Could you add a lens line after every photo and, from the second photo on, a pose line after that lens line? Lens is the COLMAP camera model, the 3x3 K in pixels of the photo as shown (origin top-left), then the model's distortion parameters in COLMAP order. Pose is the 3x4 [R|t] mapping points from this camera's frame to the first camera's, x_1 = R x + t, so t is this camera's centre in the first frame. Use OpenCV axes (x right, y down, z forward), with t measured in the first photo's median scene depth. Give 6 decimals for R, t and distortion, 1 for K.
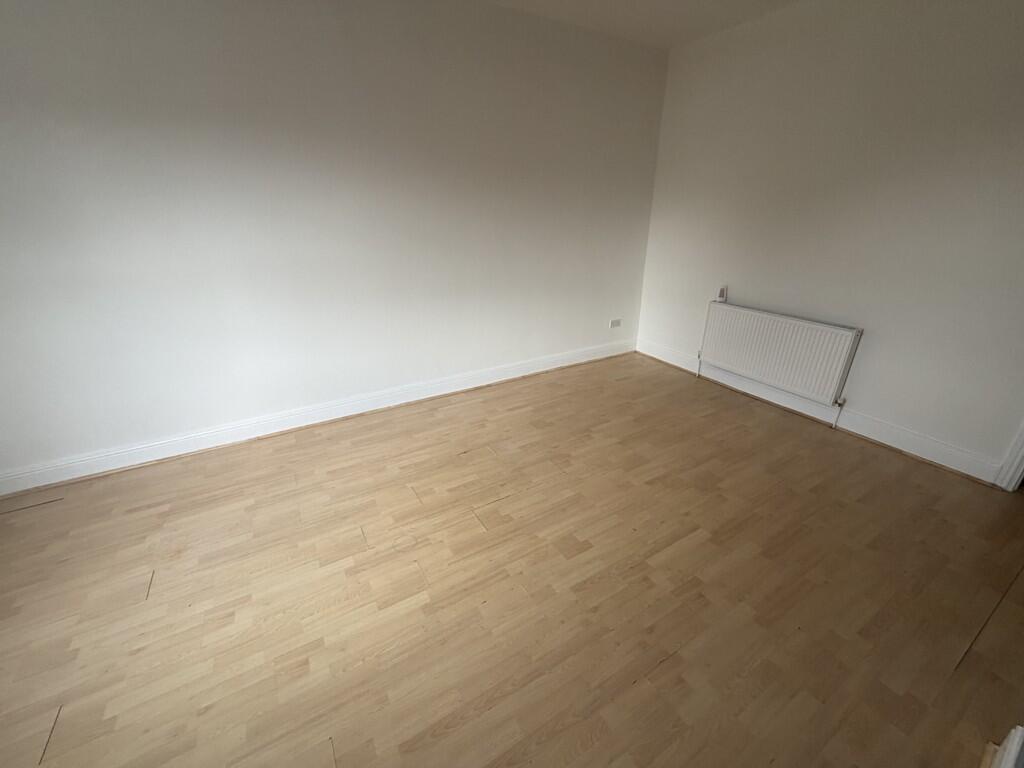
lens RADIAL K [[410.0, 0, 509.4], [0, 410.0, 384.4], [0, 0, 1]] dist [0.000816, -0.000226]
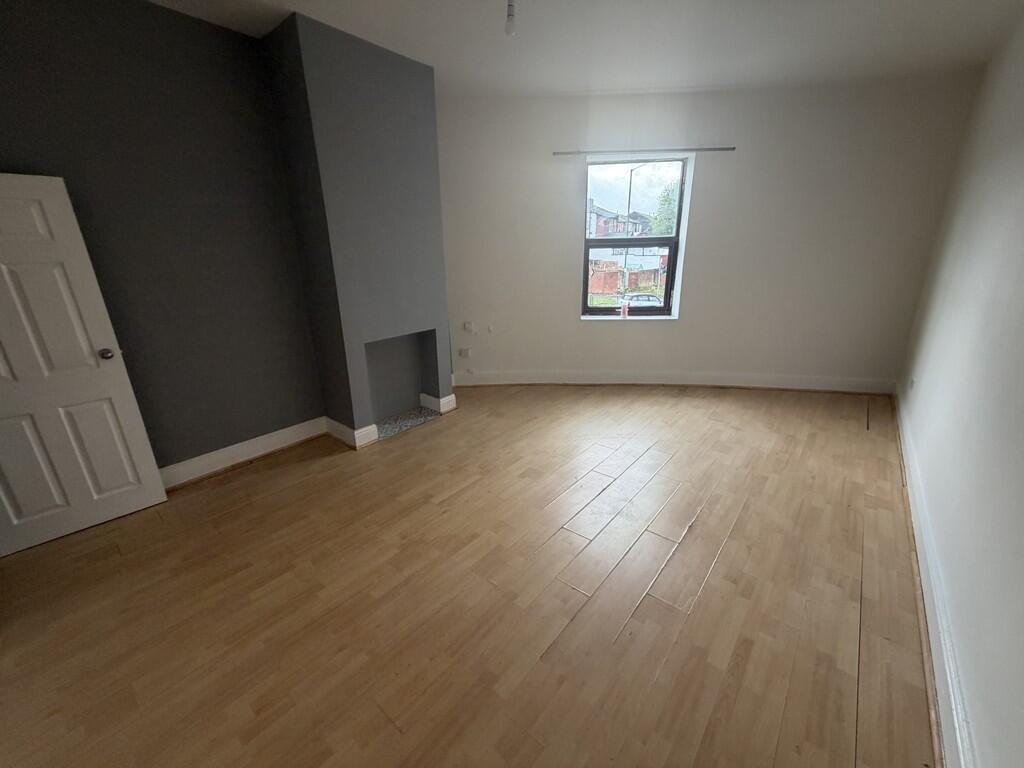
lens RADIAL K [[405.7, 0, 510.1], [0, 405.7, 386.3], [0, 0, 1]] dist [-0.000262, -0.000196]
pose [[-0.944450, 0.127580, -0.302881, 0.507832], [-0.102499, 0.761273, 0.640280, -0.610155], [0.312262, 0.635757, -0.705907, 1.480131]]
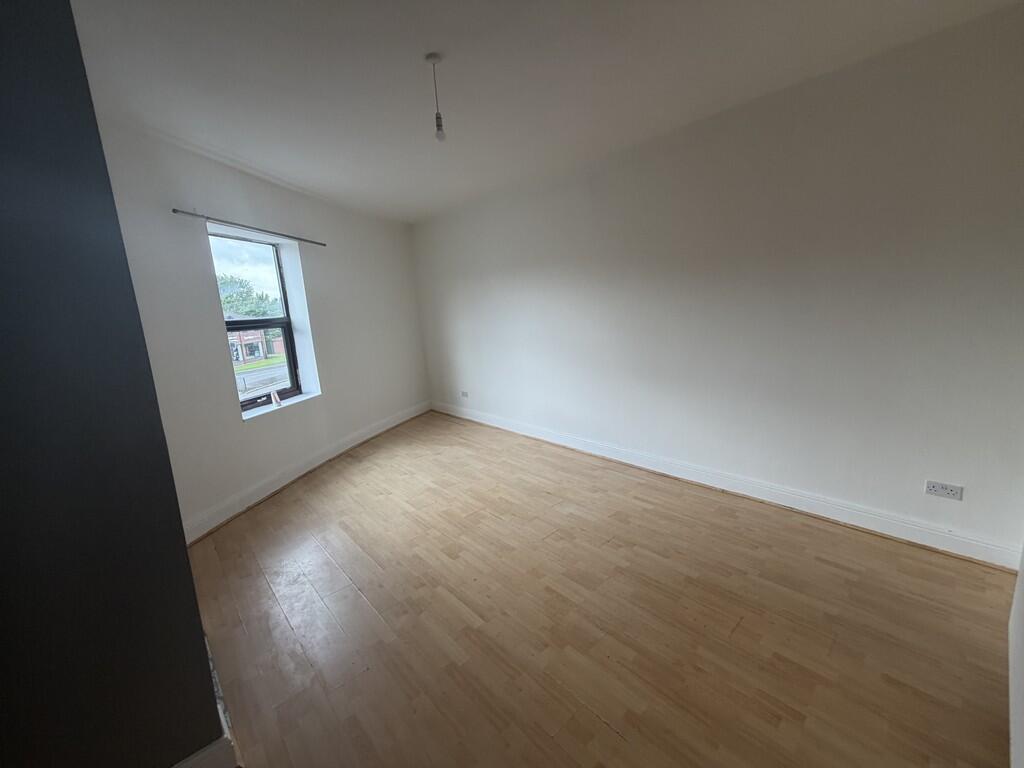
lens RADIAL K [[410.0, 0, 509.4], [0, 410.0, 384.4], [0, 0, 1]] dist [0.000816, -0.000226]
pose [[0.198771, 0.179938, -0.963386, 1.165187], [-0.328574, 0.938344, 0.107467, -0.275199], [0.923325, 0.295182, 0.245638, 0.562287]]
